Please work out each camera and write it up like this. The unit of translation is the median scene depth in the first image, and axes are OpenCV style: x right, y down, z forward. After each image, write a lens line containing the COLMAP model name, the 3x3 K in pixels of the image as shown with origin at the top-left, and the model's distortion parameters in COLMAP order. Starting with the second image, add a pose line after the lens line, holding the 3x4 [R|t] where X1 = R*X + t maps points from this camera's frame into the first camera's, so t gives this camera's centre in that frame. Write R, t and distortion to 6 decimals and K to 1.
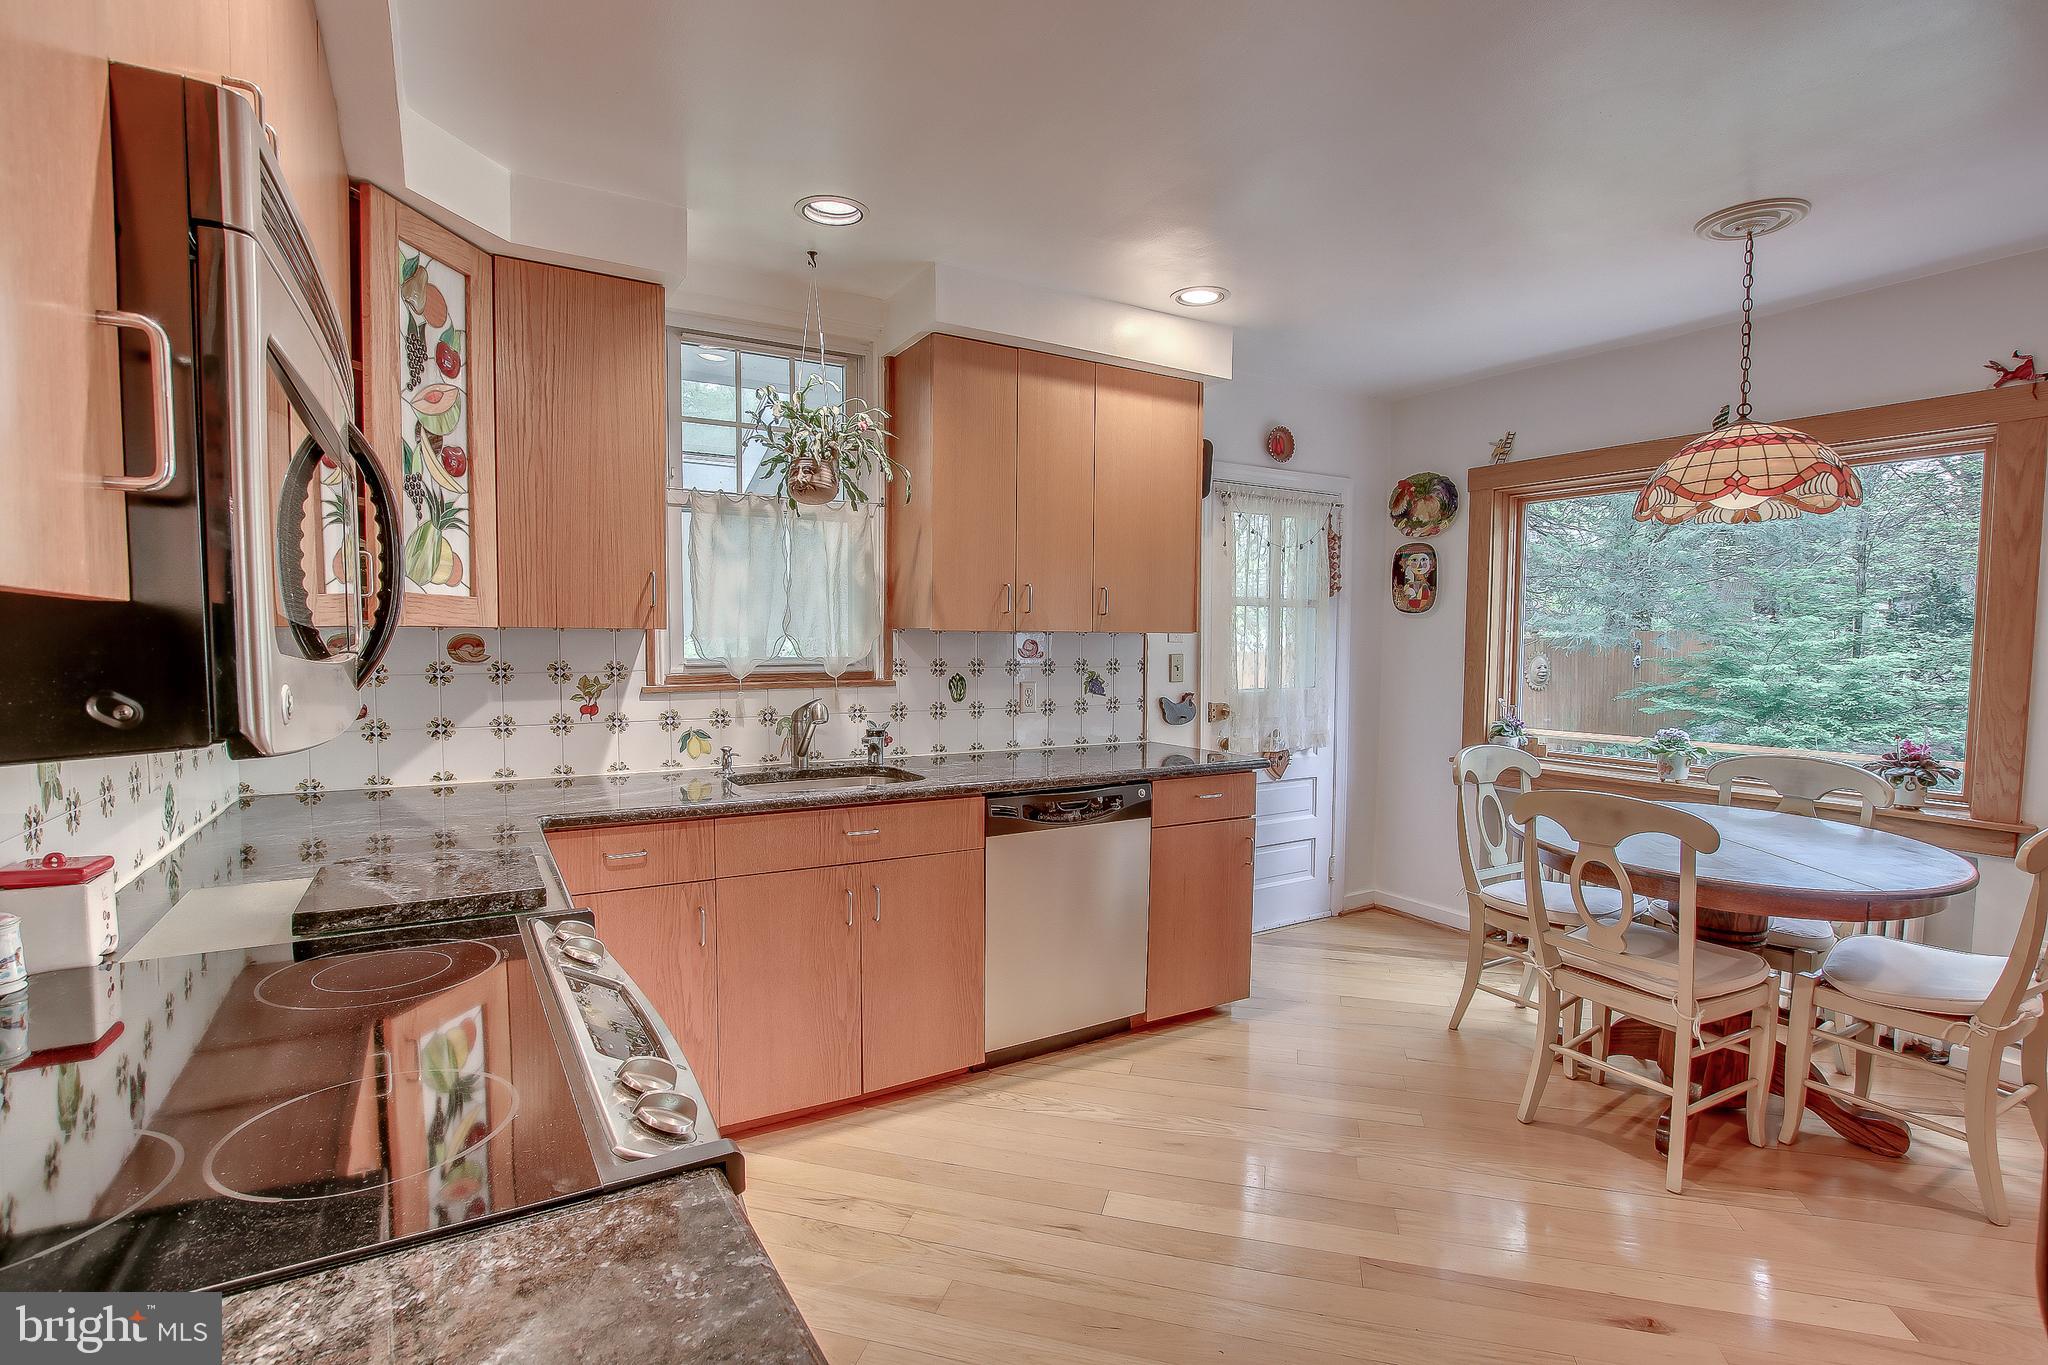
lens RADIAL K [[963.6, 0, 1020.2], [0, 963.6, 696.1], [0, 0, 1]] dist [-0.037347, 0.000671]
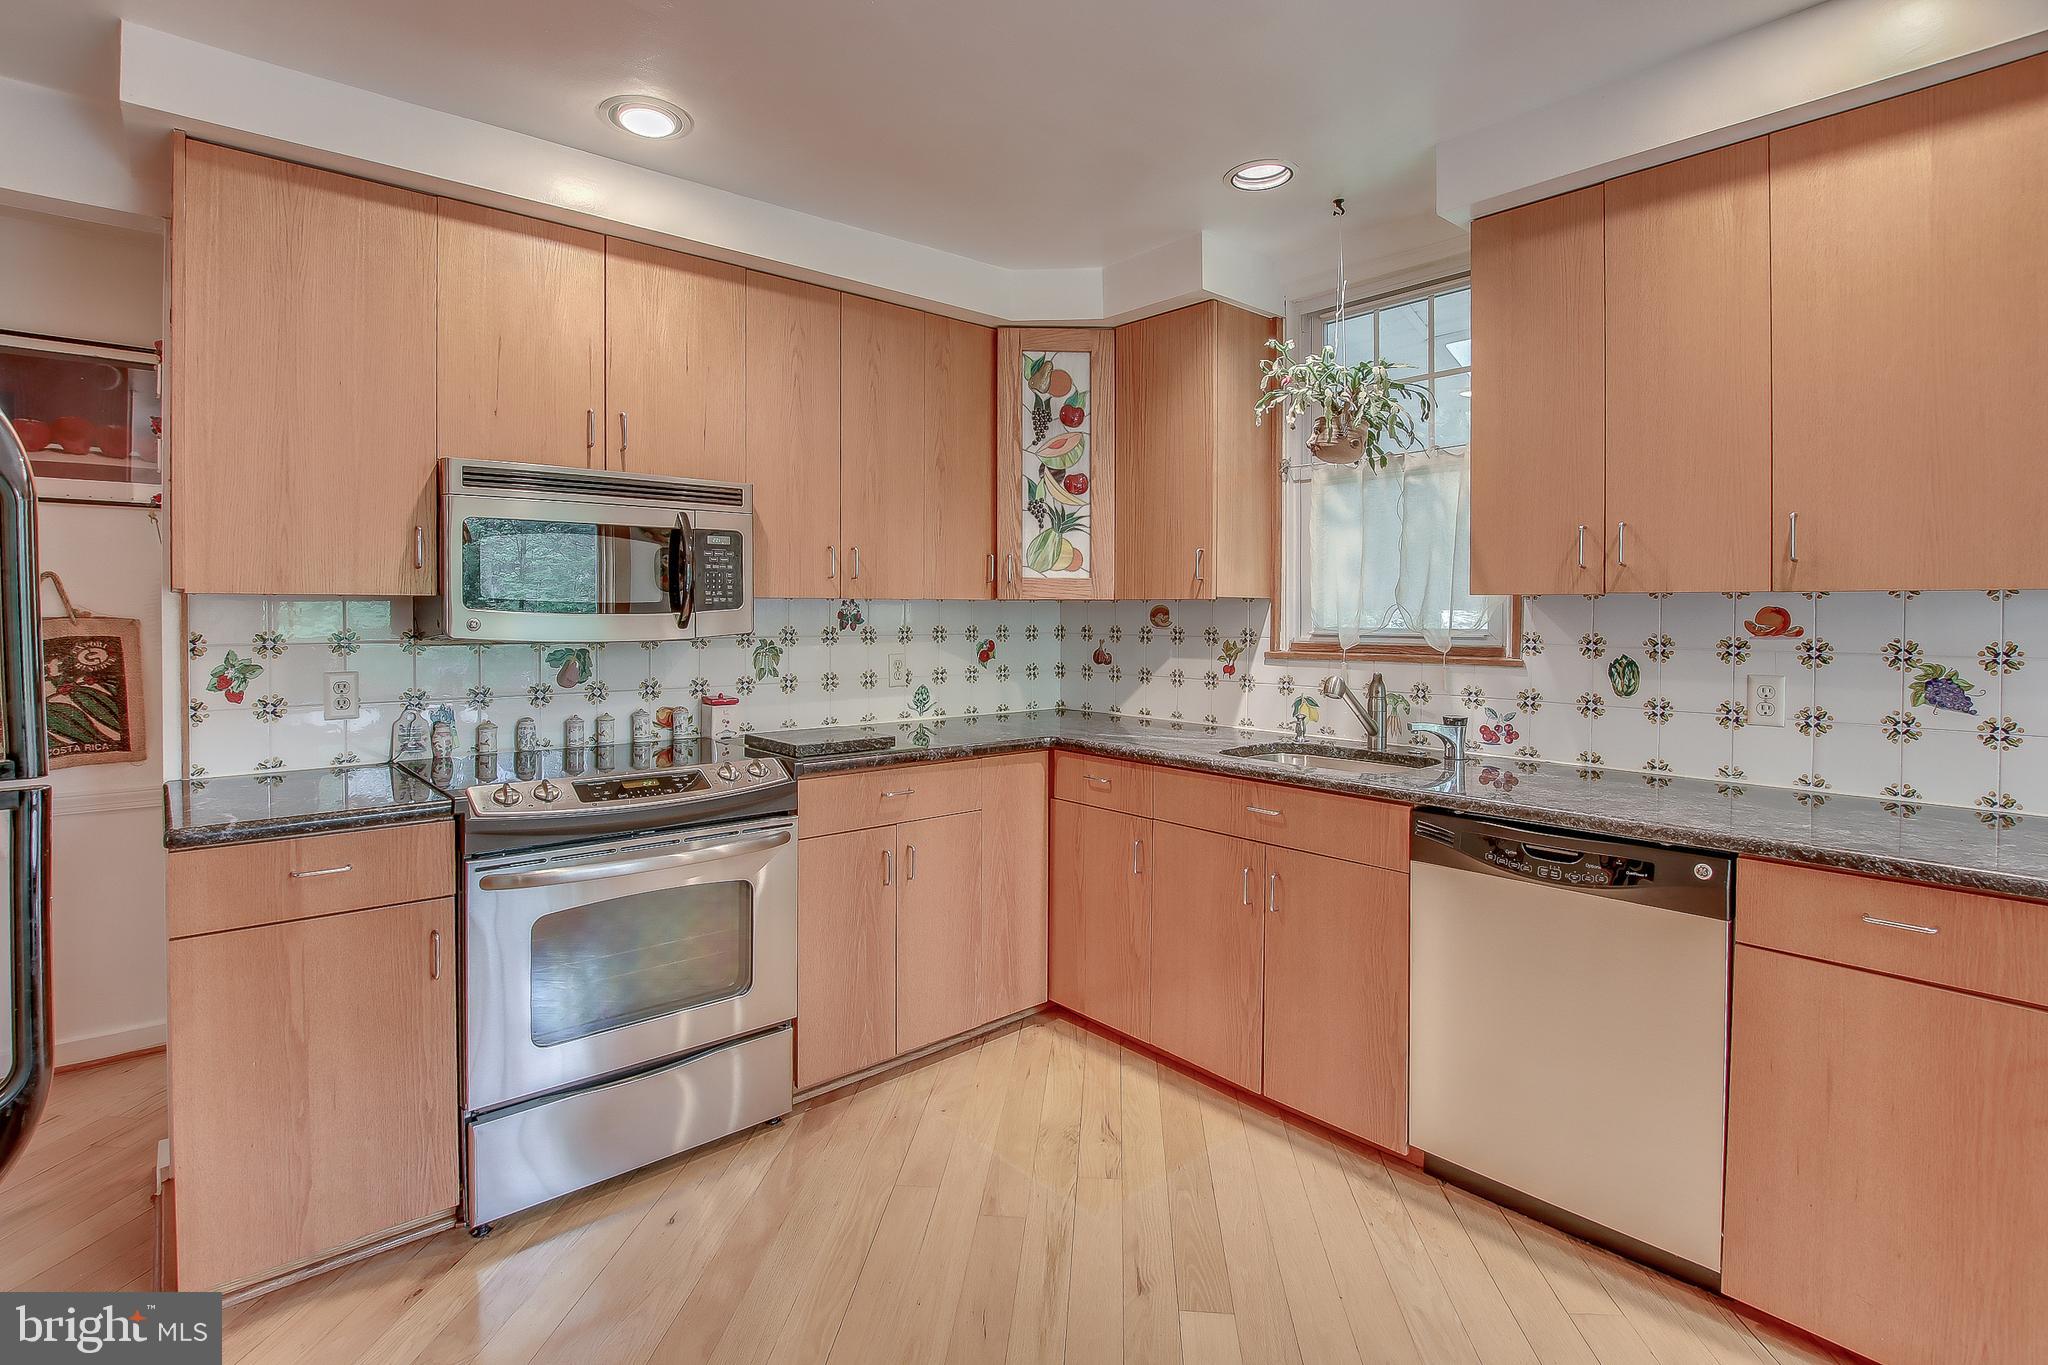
lens RADIAL K [[963.6, 0, 969.2], [0, 963.6, 613.6], [0, 0, 1]] dist [-0.037347, 0.000671]
pose [[0.142970, -0.004718, -0.989716, 0.636843], [-0.062219, 0.997968, -0.013745, -0.017322], [0.987769, 0.063544, 0.142386, 0.502079]]
